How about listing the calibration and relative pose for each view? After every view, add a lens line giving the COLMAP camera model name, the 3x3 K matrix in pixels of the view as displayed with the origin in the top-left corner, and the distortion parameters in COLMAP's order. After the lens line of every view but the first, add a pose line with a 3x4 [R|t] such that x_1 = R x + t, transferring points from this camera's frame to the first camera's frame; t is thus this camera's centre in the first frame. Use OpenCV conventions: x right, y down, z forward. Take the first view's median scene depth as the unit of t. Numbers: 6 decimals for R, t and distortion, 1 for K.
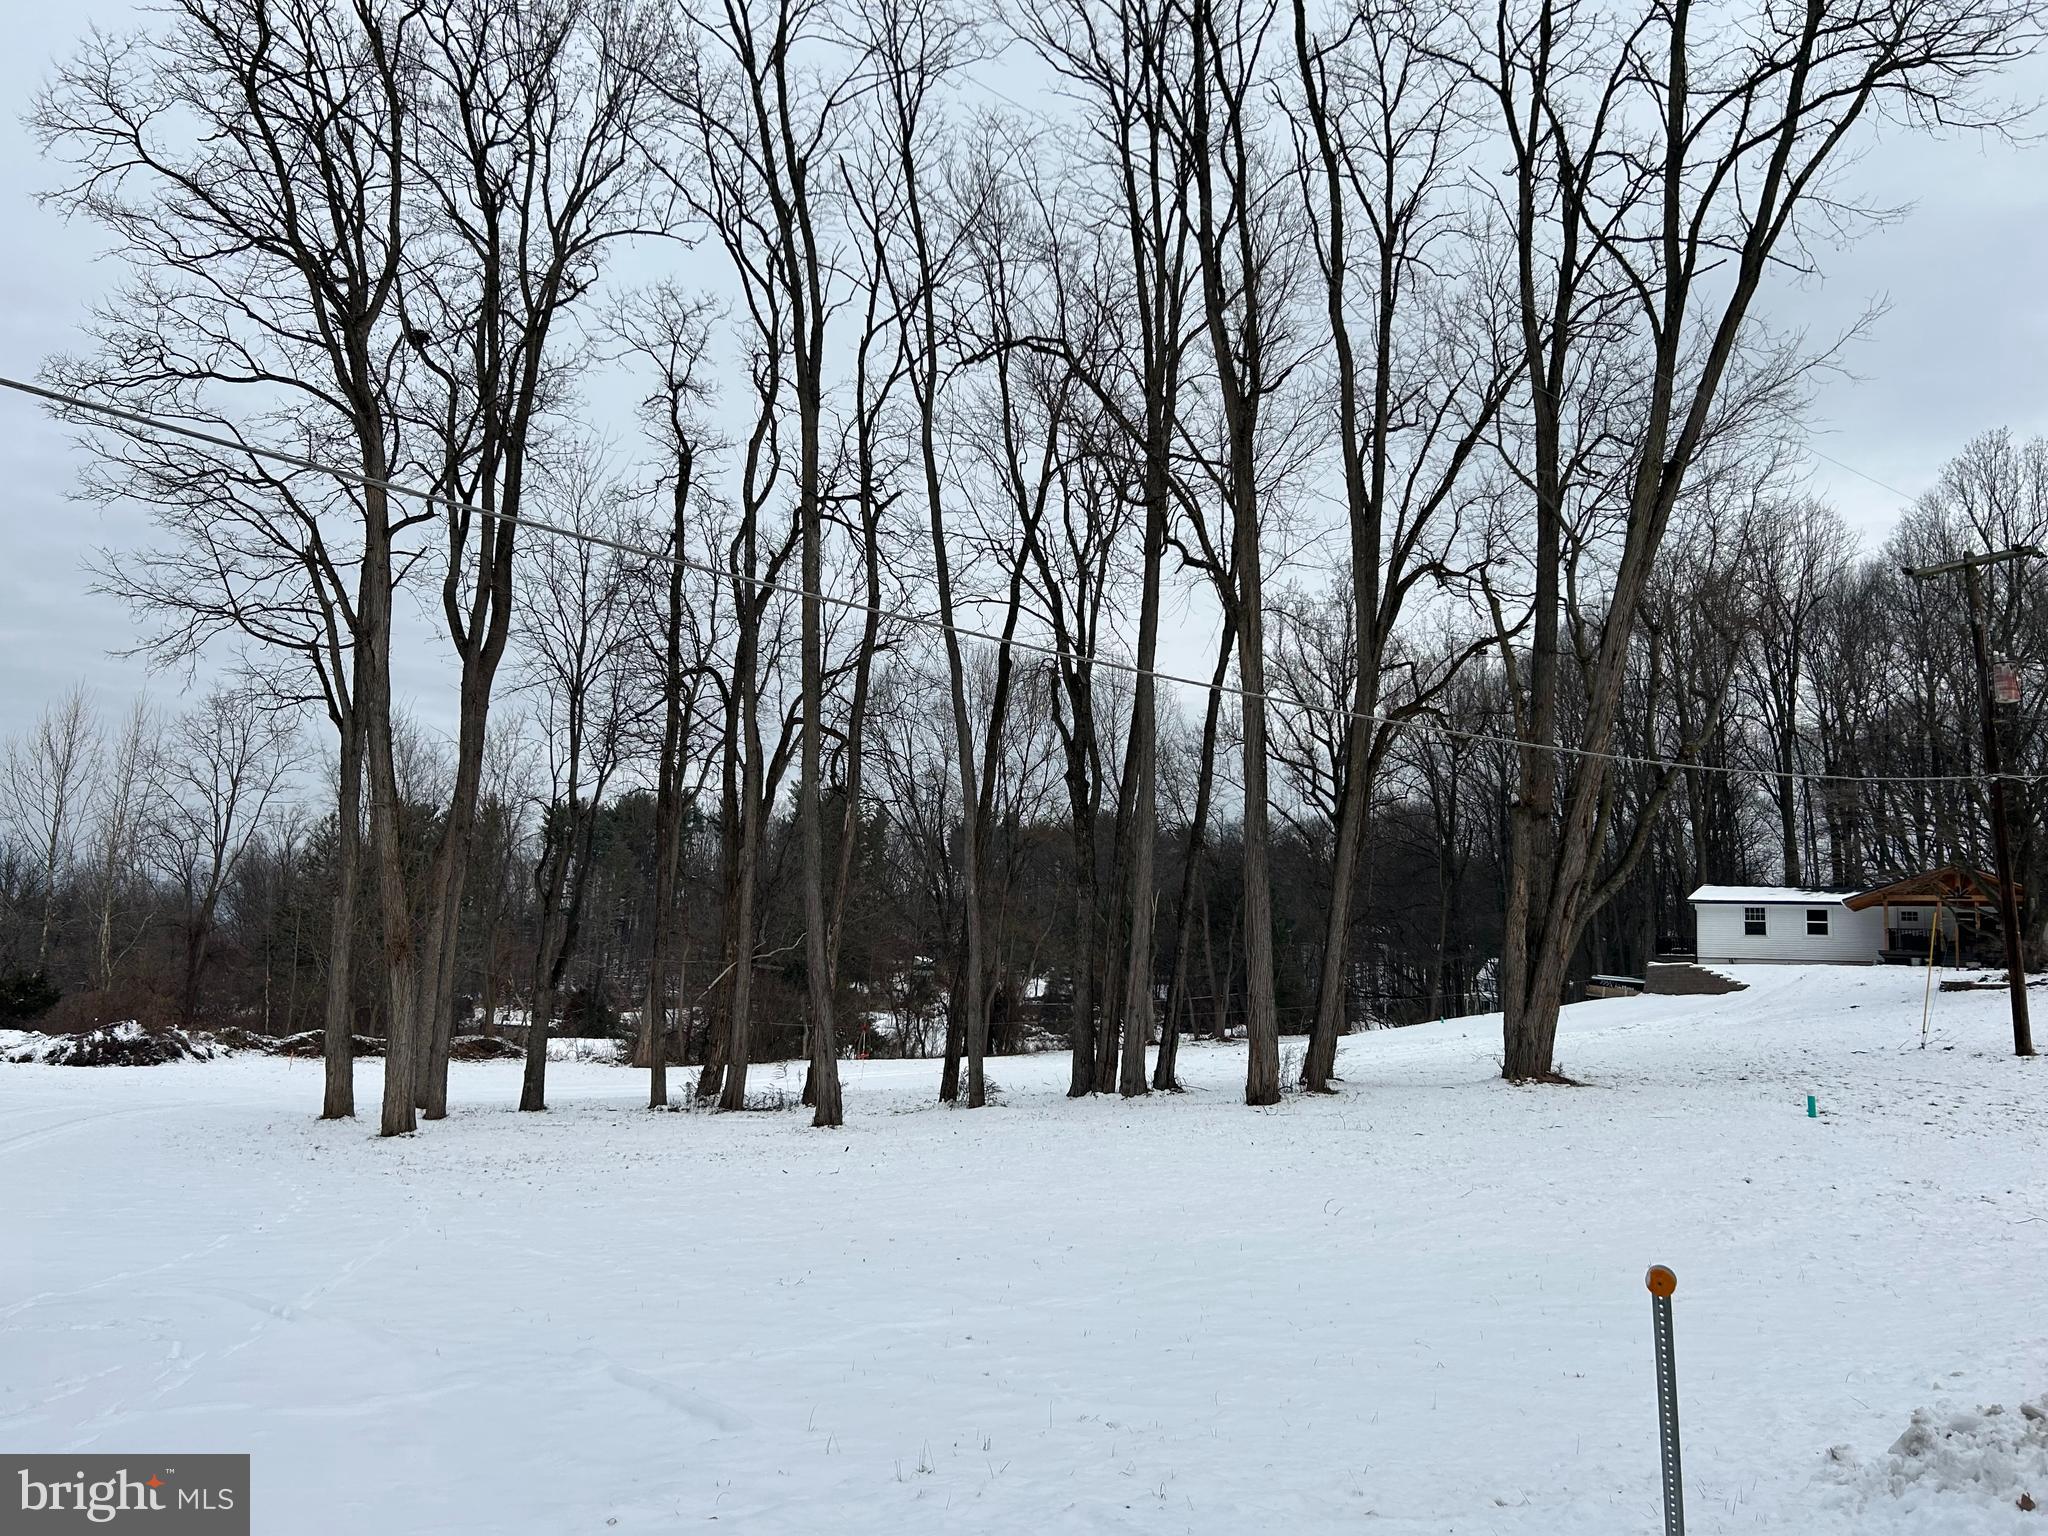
lens RADIAL K [[1536.4, 0, 1013.9], [0, 1536.4, 760.1], [0, 0, 1]] dist [0.048228, -0.054597]
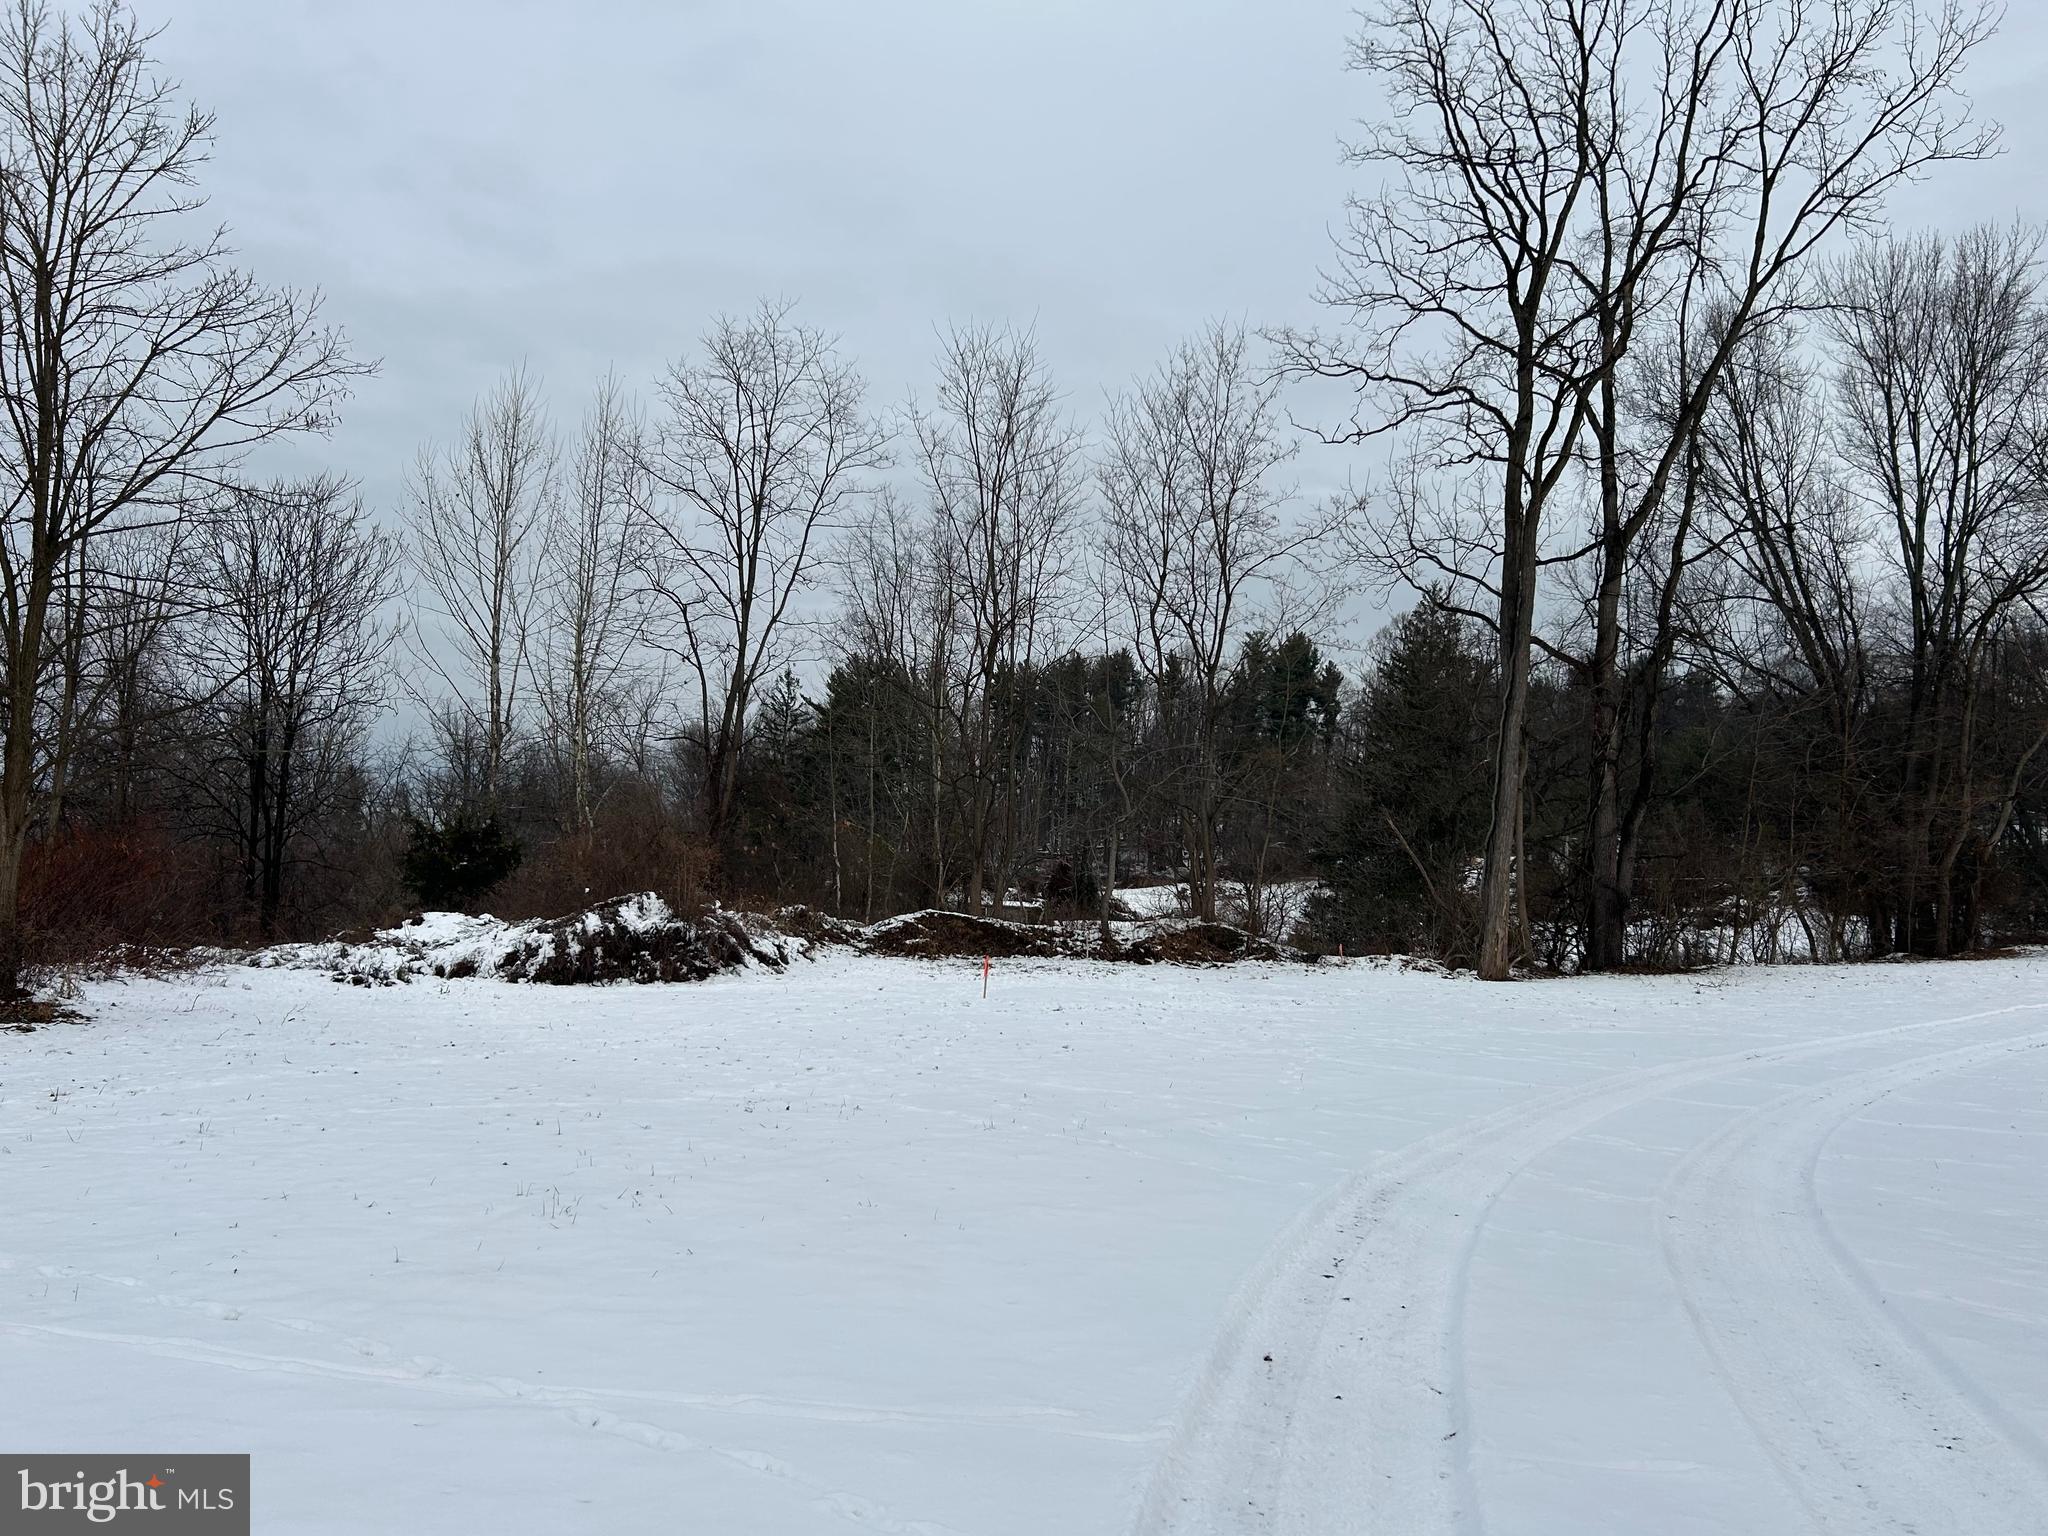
lens RADIAL K [[1536.4, 0, 1026.0], [0, 1536.4, 752.3], [0, 0, 1]] dist [0.048228, -0.054597]
pose [[0.972245, -0.029598, -0.232087, -0.491600], [0.045705, 0.996881, 0.064333, 0.142227], [0.229459, -0.073155, 0.970565, 0.807790]]
